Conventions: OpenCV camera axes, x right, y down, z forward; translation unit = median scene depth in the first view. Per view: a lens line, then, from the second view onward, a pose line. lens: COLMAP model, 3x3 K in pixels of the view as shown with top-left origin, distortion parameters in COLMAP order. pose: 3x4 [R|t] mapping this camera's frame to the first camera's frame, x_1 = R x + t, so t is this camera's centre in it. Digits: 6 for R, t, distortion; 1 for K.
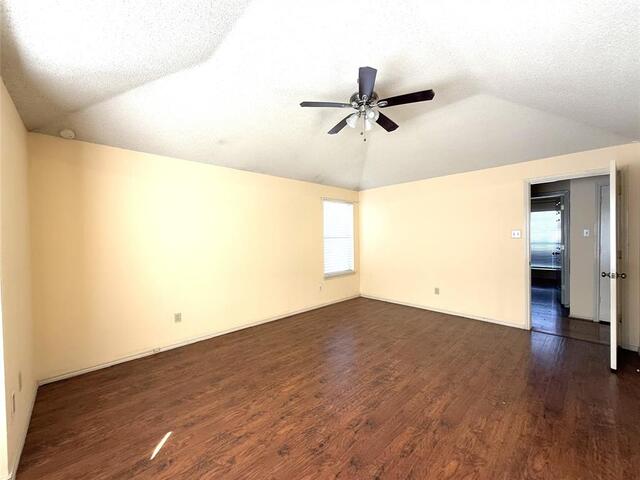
lens RADIAL K [[257.6, 0, 319.4], [0, 257.6, 237.6], [0, 0, 1]] dist [0.006654, 0.000487]
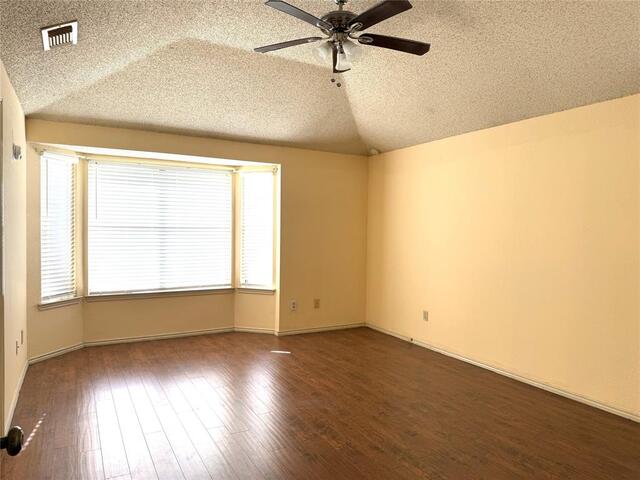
lens RADIAL K [[457.2, 0, 320.4], [0, 457.2, 238.0], [0, 0, 1]] dist [0.070113, -0.066536]
pose [[-0.270587, 0.030565, -0.962210, 1.192655], [-0.012376, 0.999303, 0.035224, -0.021566], [0.962616, 0.021439, -0.270020, 1.137481]]
